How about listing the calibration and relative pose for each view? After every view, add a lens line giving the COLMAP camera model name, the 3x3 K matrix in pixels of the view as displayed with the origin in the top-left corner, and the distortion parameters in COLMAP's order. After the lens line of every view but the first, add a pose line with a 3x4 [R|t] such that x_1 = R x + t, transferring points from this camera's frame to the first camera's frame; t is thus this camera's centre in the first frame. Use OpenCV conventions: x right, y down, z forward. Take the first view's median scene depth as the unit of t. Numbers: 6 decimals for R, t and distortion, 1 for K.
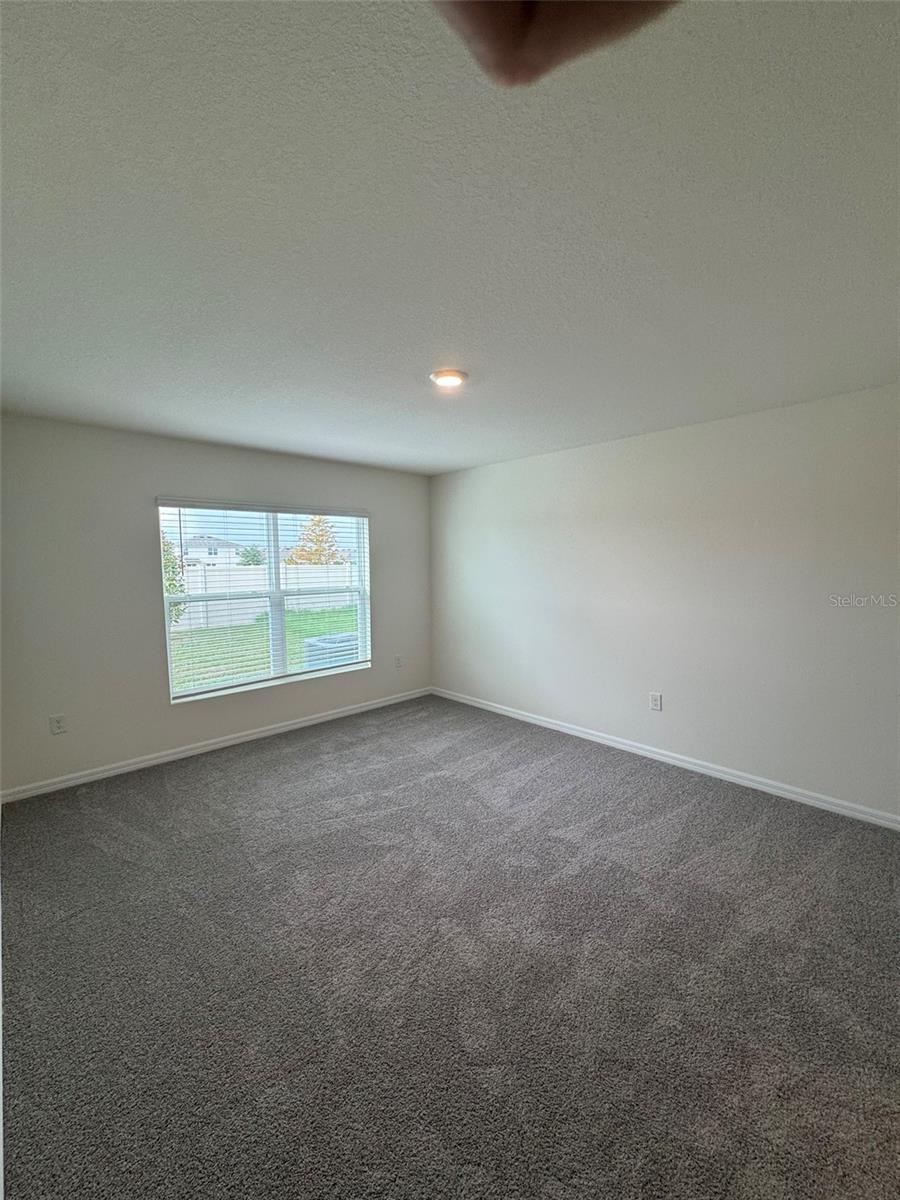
lens RADIAL K [[481.3, 0, 451.3], [0, 481.3, 598.7], [0, 0, 1]] dist [0.002311, 0.000120]
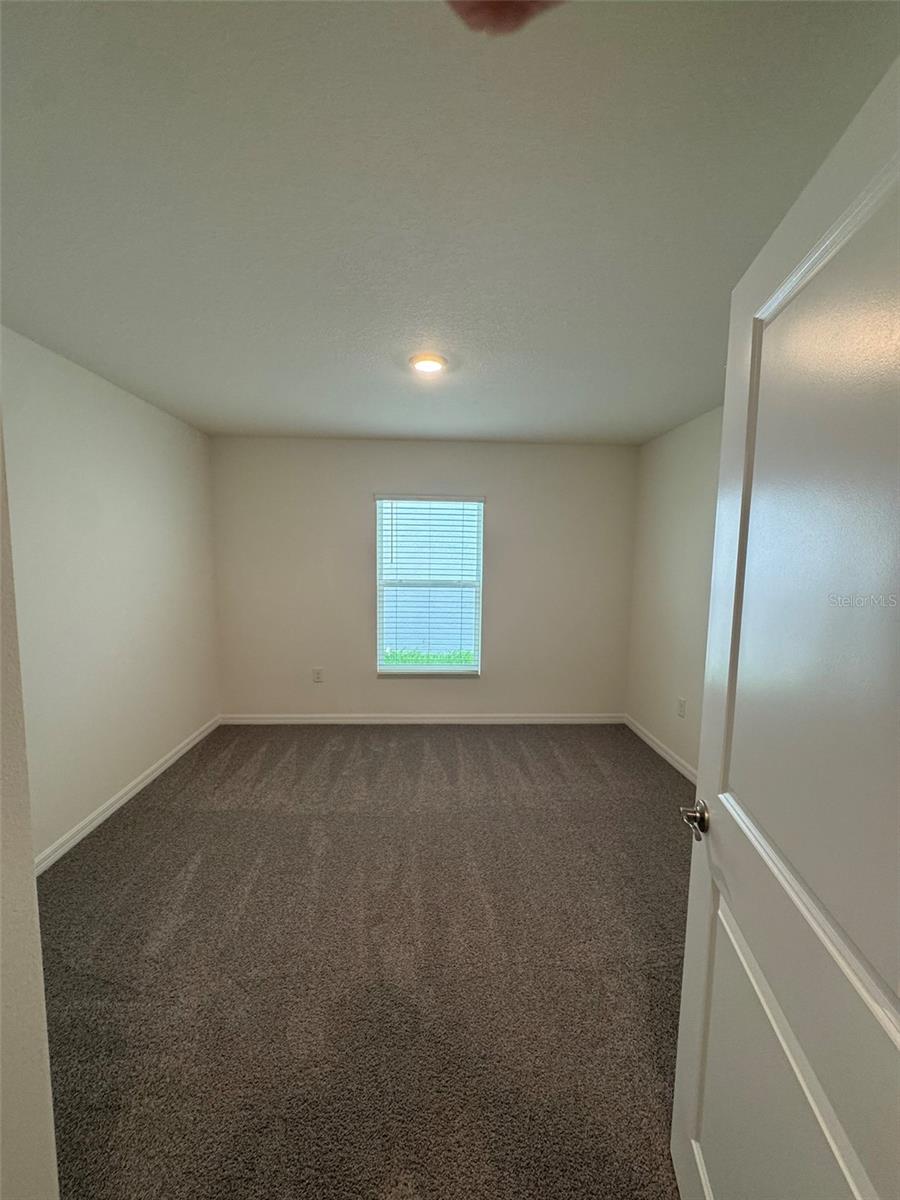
lens RADIAL K [[481.3, 0, 449.6], [0, 481.3, 603.0], [0, 0, 1]] dist [0.002311, 0.000120]
pose [[0.781170, 0.092949, -0.617361, 0.250184], [-0.081290, 0.995580, 0.047034, -0.018953], [0.619004, 0.013444, 0.785273, 0.219496]]
